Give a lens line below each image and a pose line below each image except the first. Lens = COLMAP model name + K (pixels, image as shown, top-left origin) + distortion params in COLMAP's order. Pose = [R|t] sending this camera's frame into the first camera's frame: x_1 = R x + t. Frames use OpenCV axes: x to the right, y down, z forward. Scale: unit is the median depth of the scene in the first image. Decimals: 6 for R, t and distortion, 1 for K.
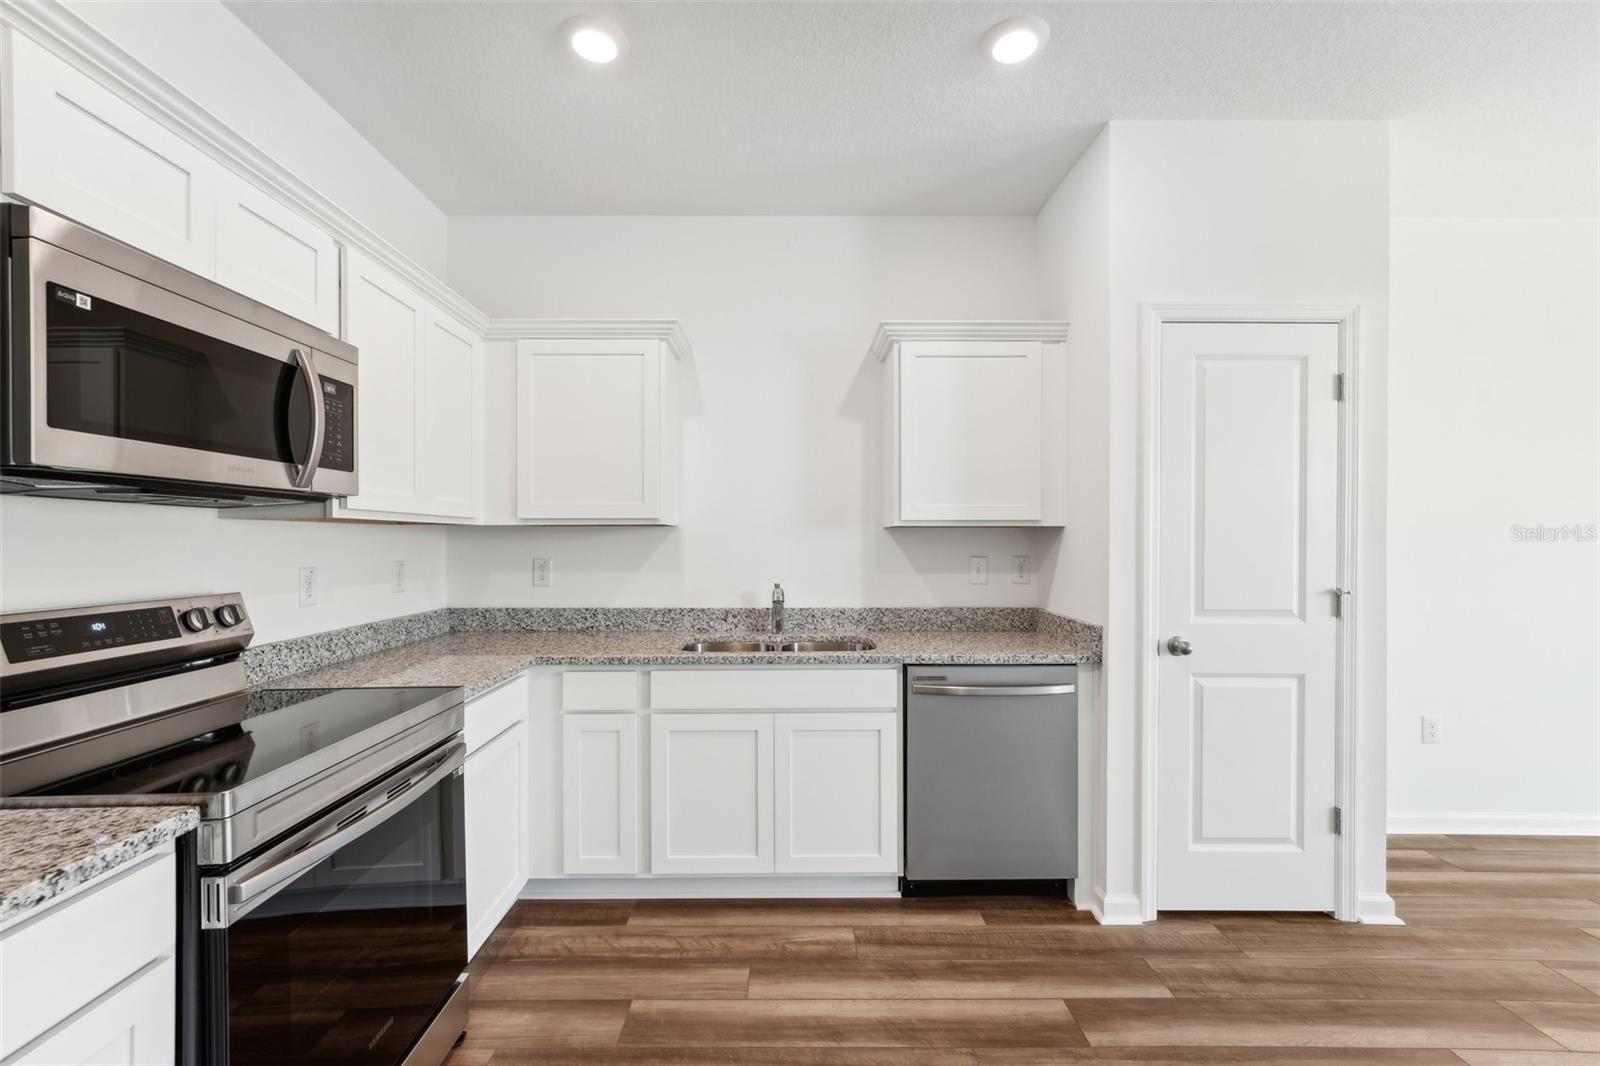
lens RADIAL K [[665.6, 0, 790.4], [0, 665.6, 537.2], [0, 0, 1]] dist [0.000712, 0.000582]
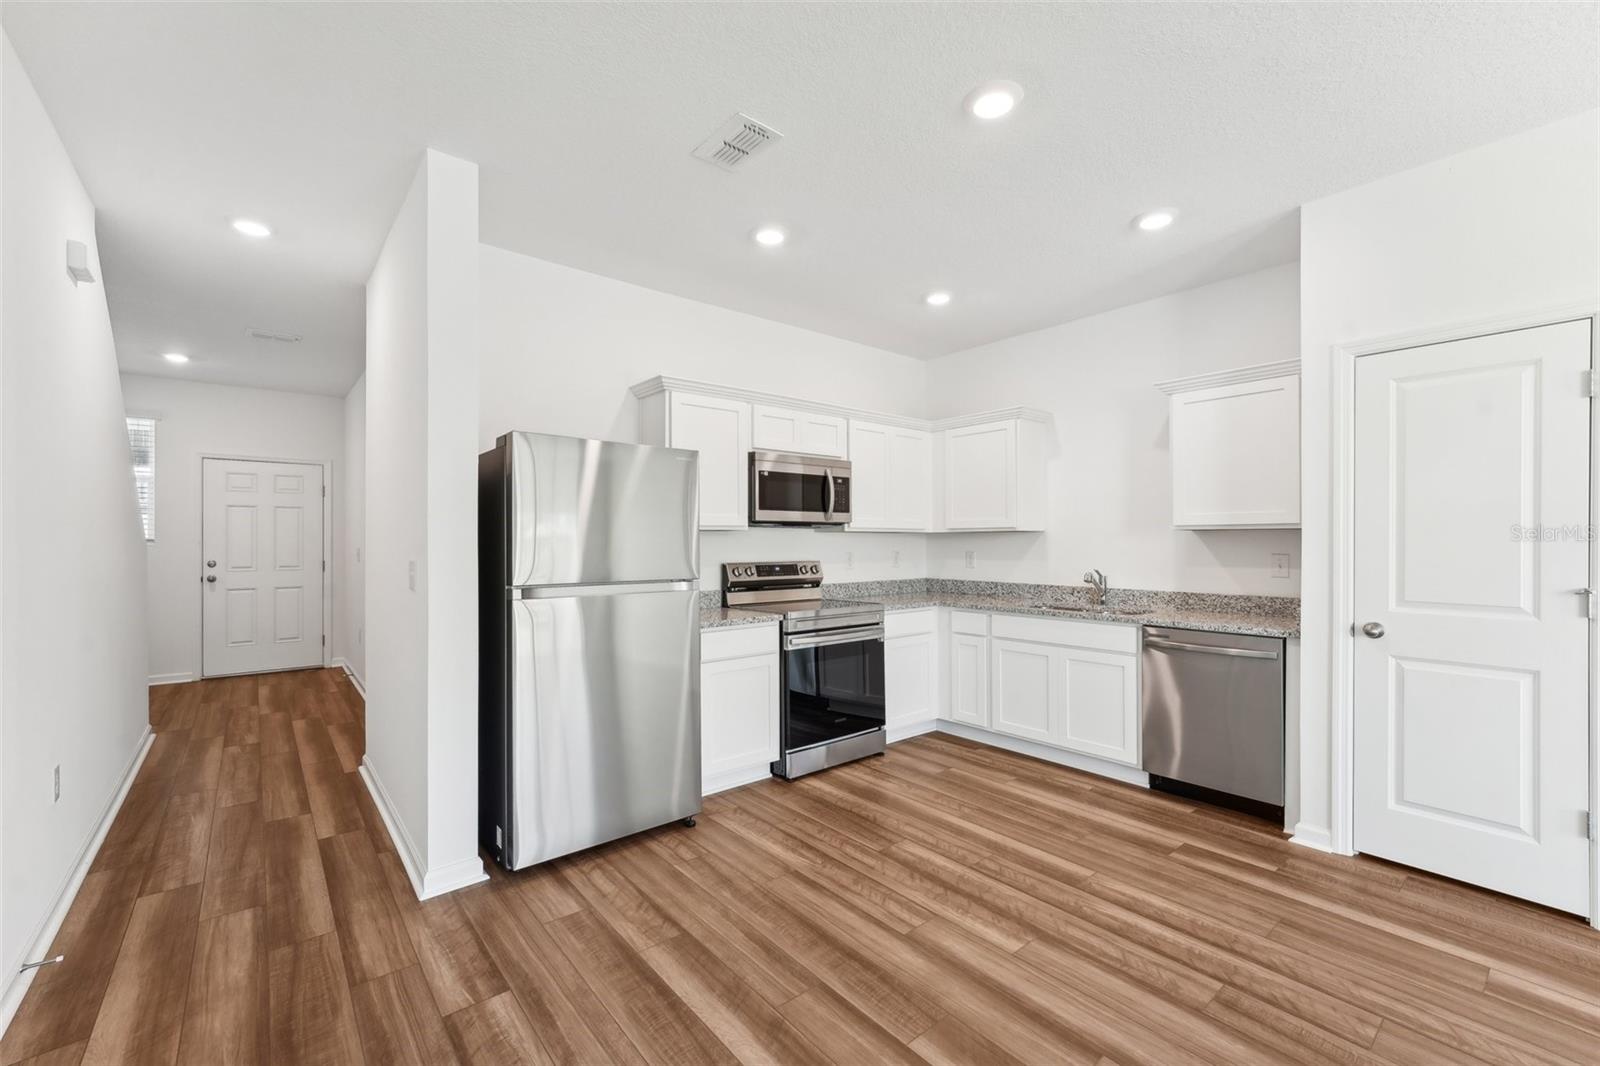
lens RADIAL K [[658.5, 0, 794.8], [0, 658.5, 541.2], [0, 0, 1]] dist [-0.000061, 0.000466]
pose [[0.629584, -0.000865, -0.776932, 0.835523], [0.003978, 0.999990, 0.002110, 0.000734], [0.776922, -0.004419, 0.629581, -0.518344]]
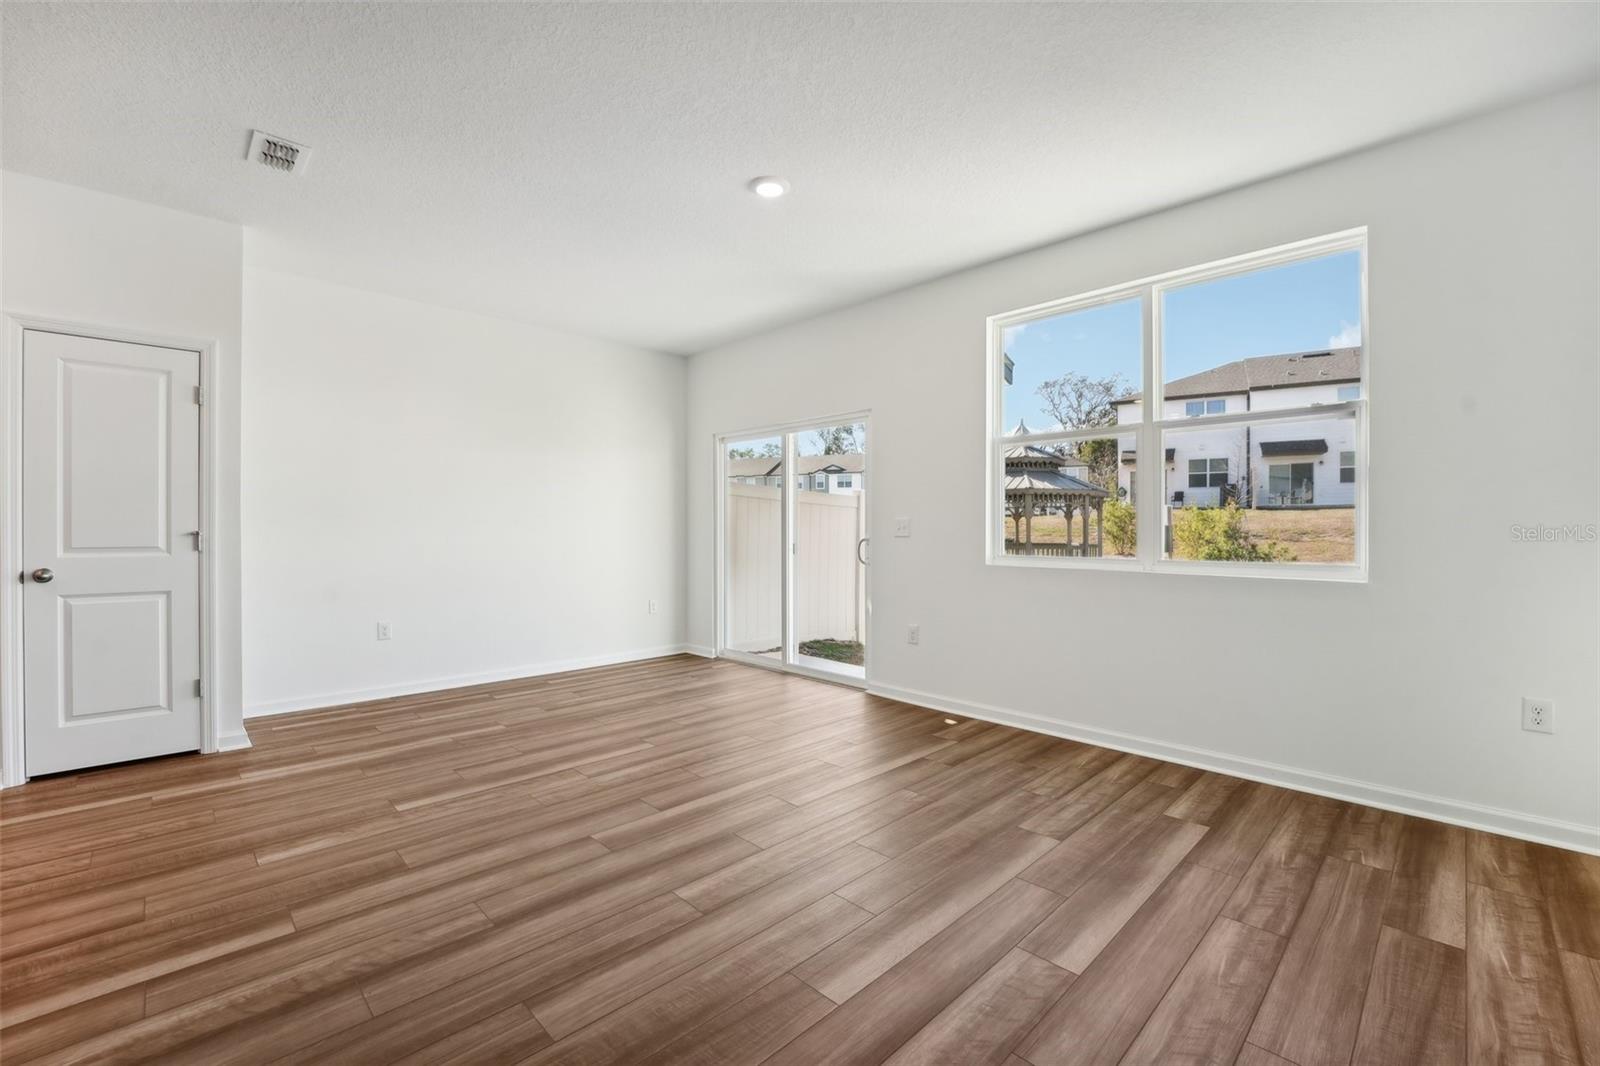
lens RADIAL K [[672.4, 0, 801.2], [0, 672.4, 527.6], [0, 0, 1]] dist [-0.012742, -0.005854]
pose [[0.715942, 0.000882, 0.698159, 0.748965], [-0.001604, 0.999999, 0.000382, 0.065380], [-0.698158, -0.001393, 0.715942, -0.983937]]
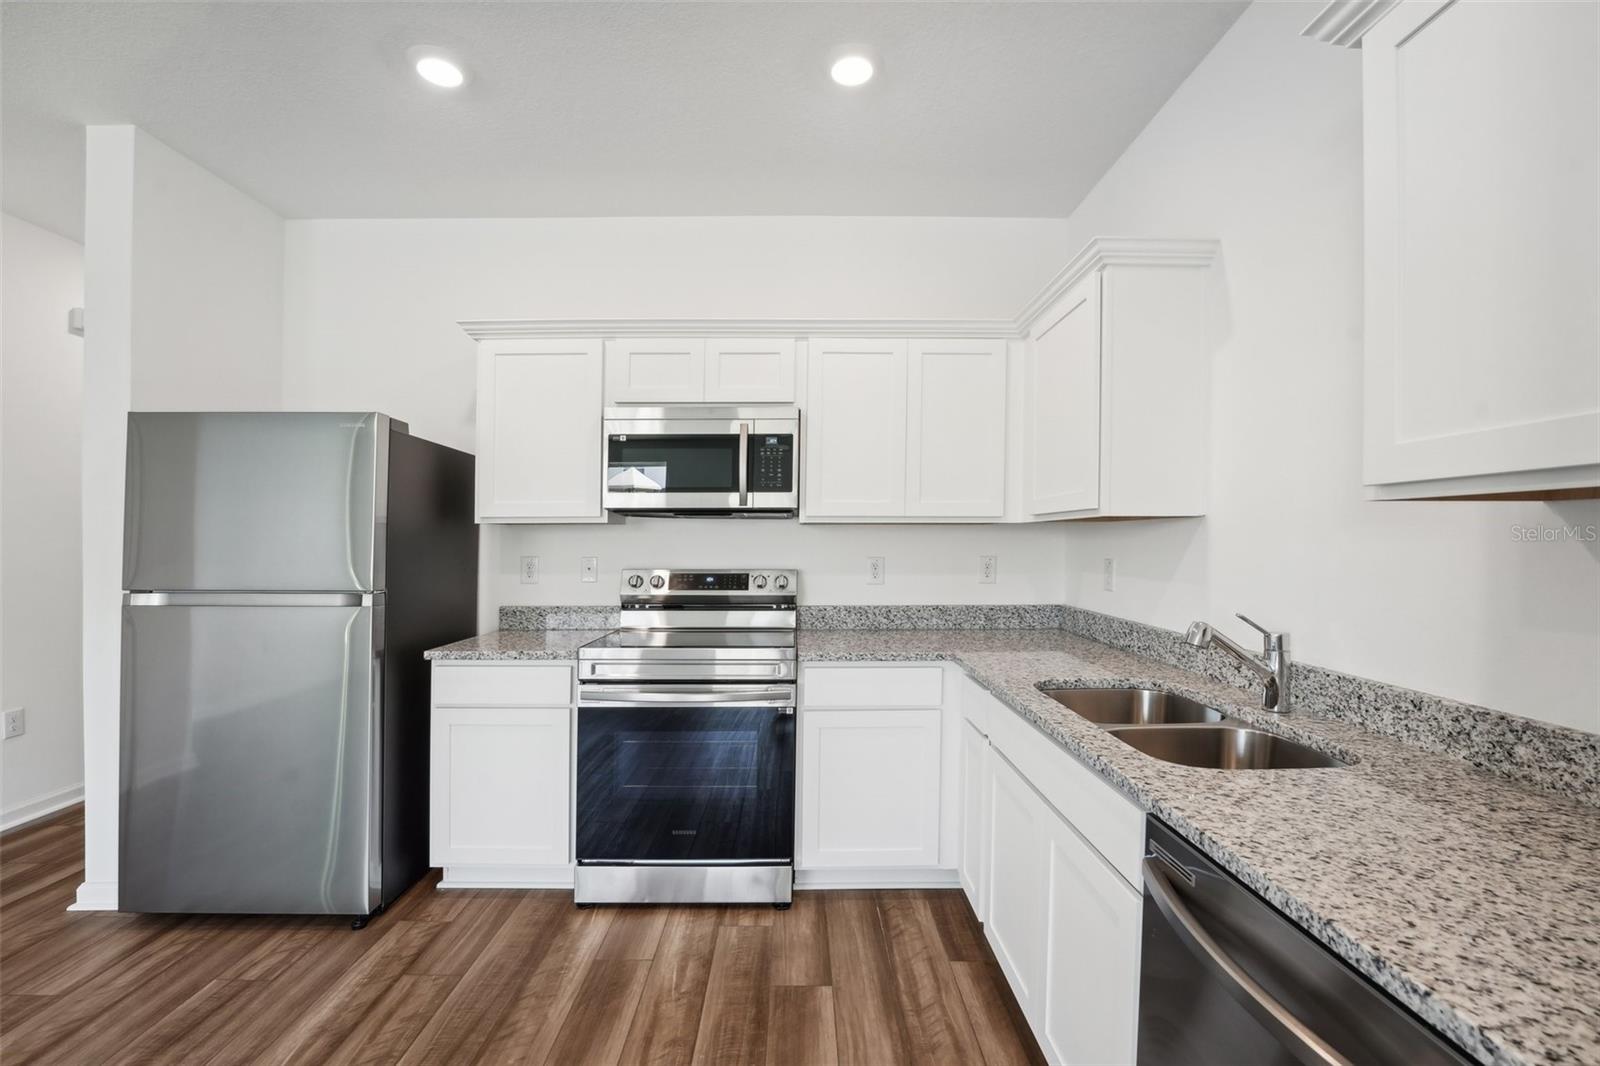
lens RADIAL K [[668.9, 0, 795.3], [0, 668.9, 552.5], [0, 0, 1]] dist [-0.002917, -0.000312]
pose [[-0.021729, 0.013805, -0.999669, 0.638157], [0.006600, 0.999885, 0.013664, 0.014136], [0.999742, -0.006301, -0.021818, 0.798049]]
